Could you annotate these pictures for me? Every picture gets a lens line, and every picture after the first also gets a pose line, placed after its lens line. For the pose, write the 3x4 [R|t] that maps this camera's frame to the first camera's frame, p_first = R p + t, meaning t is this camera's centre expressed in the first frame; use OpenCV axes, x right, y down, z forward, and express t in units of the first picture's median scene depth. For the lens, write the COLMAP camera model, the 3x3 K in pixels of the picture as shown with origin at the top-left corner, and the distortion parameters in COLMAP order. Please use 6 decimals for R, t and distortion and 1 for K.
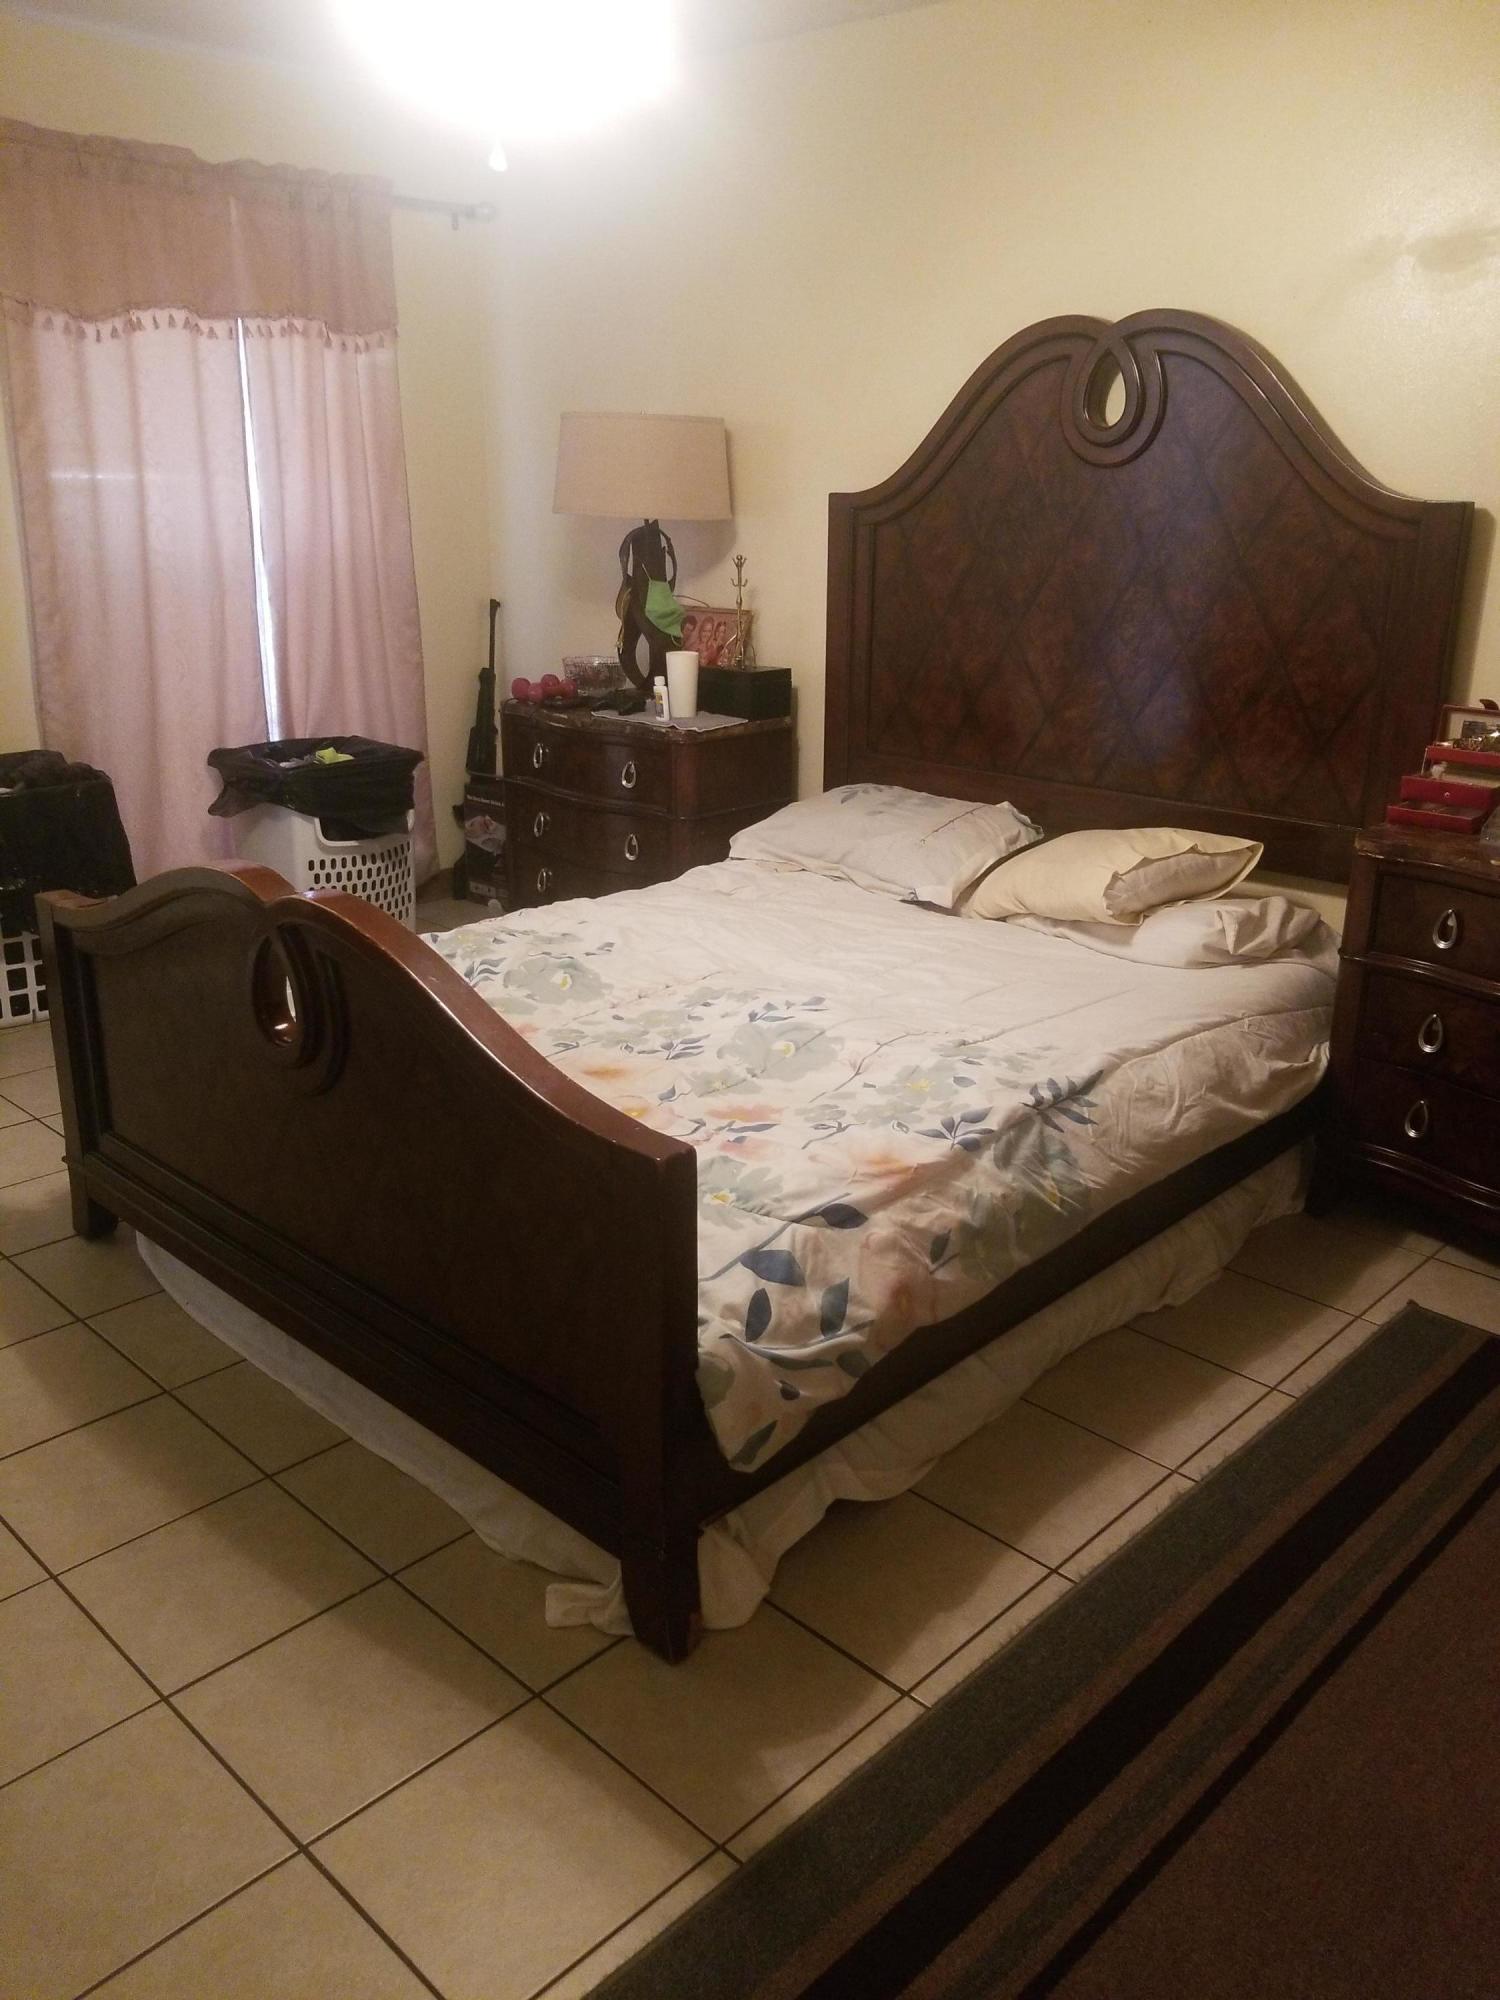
lens RADIAL K [[1573.0, 0, 750.3], [0, 1573.0, 929.8], [0, 0, 1]] dist [0.007109, 0.002585]
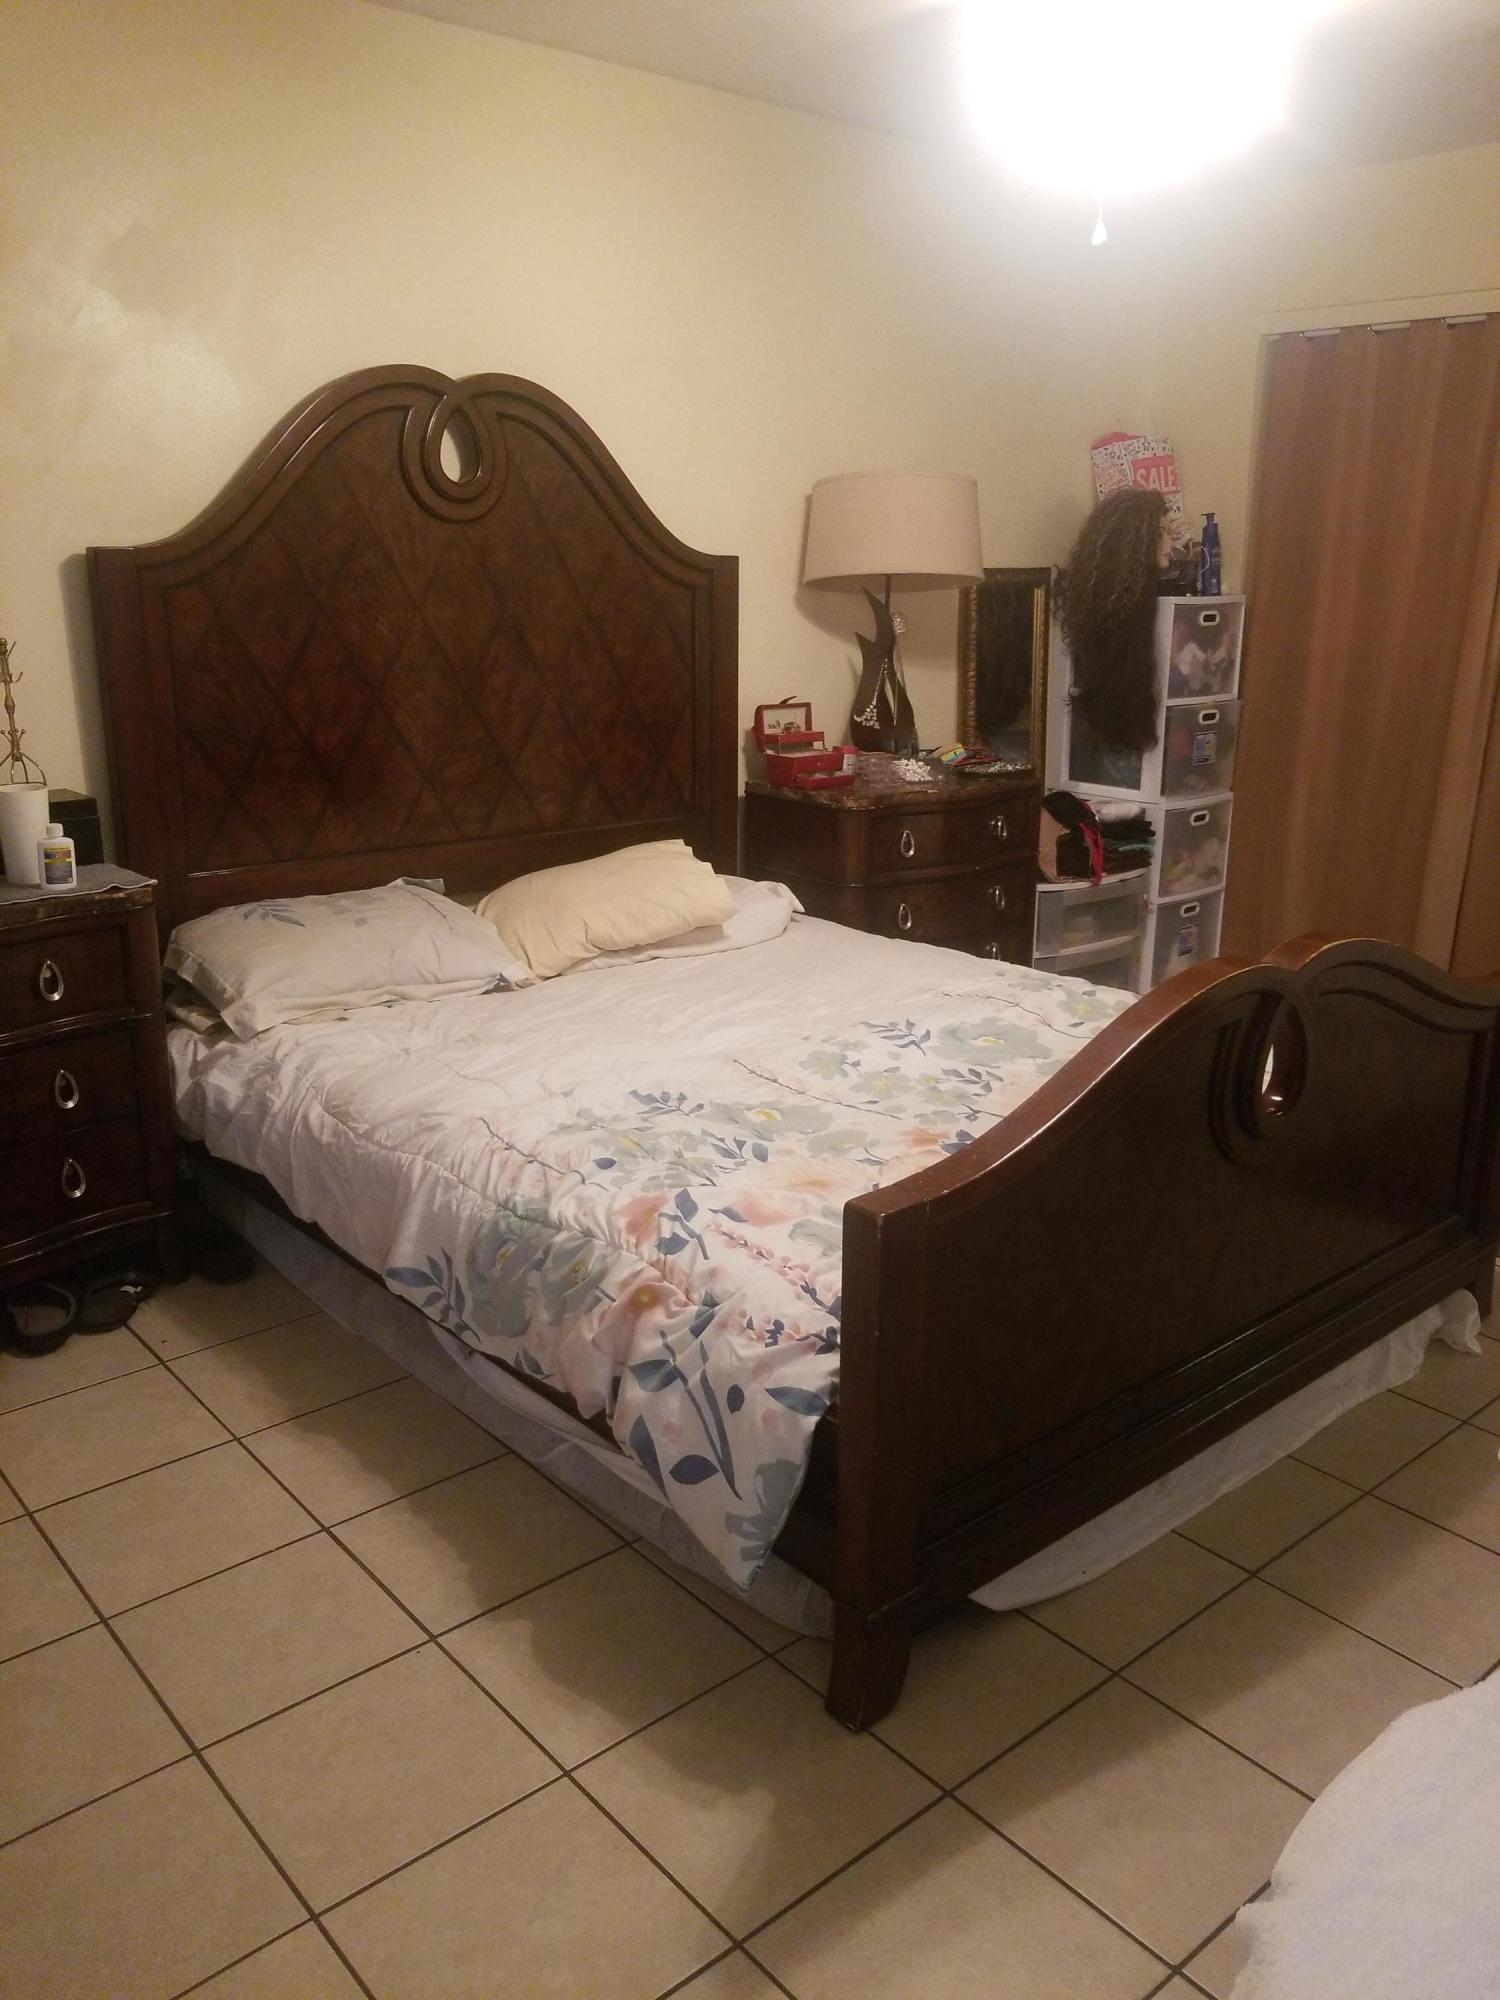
lens RADIAL K [[1557.2, 0, 750.0], [0, 1557.2, 1000.0], [0, 0, 1]] dist [-0.003172, -0.001444]
pose [[0.079454, -0.278309, 0.957200, -0.802291], [0.258907, 0.933043, 0.249794, -0.211587], [-0.962629, 0.227979, 0.146190, 0.751406]]
